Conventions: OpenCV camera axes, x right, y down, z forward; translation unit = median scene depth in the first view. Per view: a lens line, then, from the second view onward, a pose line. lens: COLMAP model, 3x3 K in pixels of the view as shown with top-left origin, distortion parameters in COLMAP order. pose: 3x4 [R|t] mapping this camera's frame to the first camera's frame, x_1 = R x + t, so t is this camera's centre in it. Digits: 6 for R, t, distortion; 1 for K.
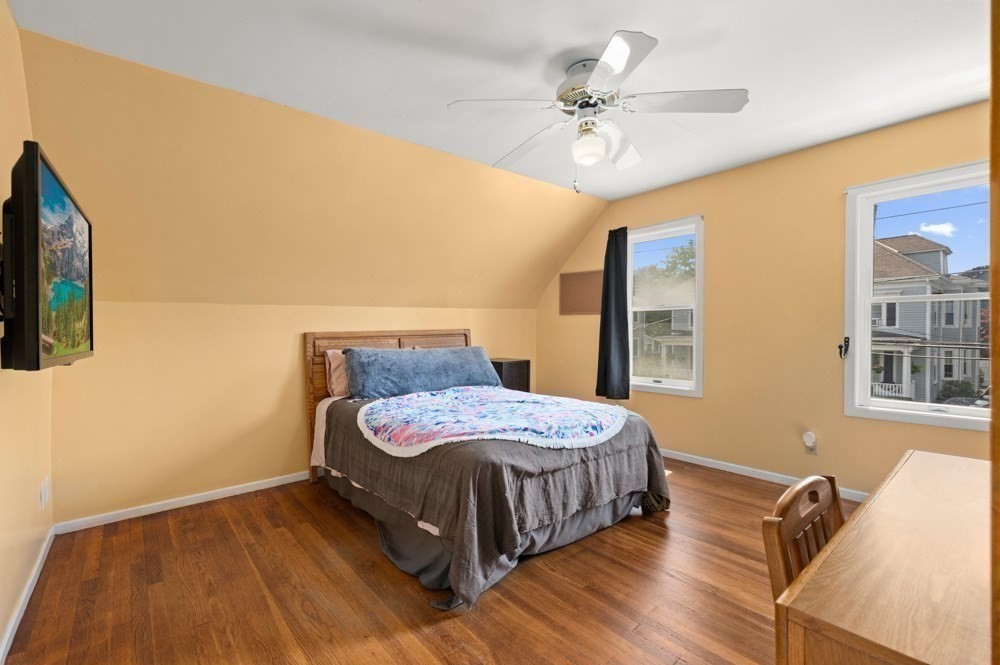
lens RADIAL K [[439.9, 0, 500.0], [0, 439.9, 332.5], [0, 0, 1]] dist [-0.000156, -0.000041]
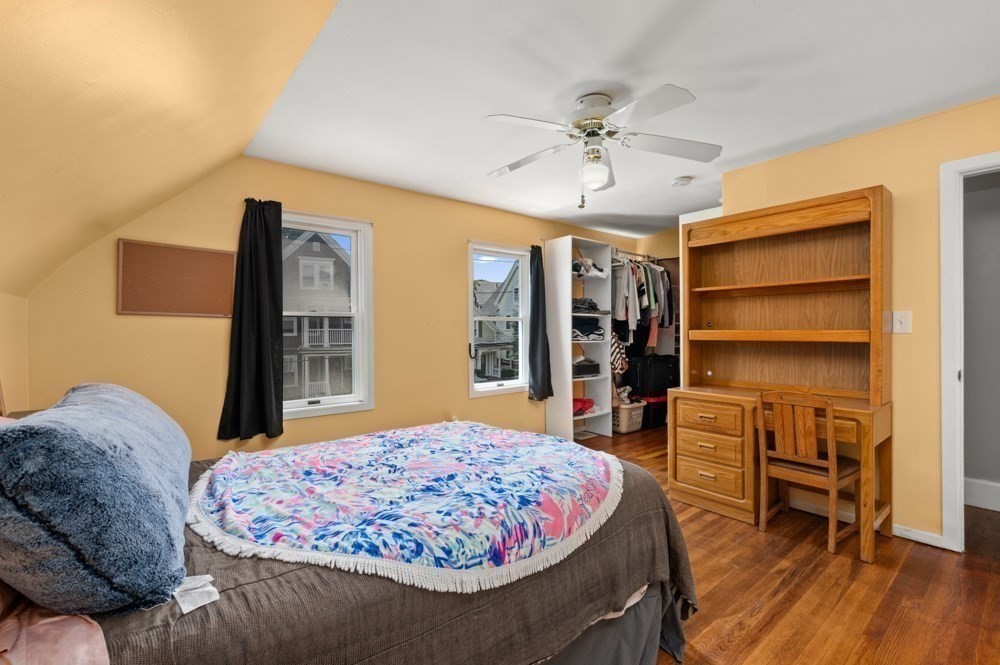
lens RADIAL K [[449.4, 0, 500.0], [0, 449.4, 332.5], [0, 0, 1]] dist [0.000138, -0.000035]
pose [[0.035792, -0.002999, 0.999355, -0.473436], [0.009320, 0.999953, 0.002667, -0.018796], [-0.999316, 0.009218, 0.035818, 0.619824]]
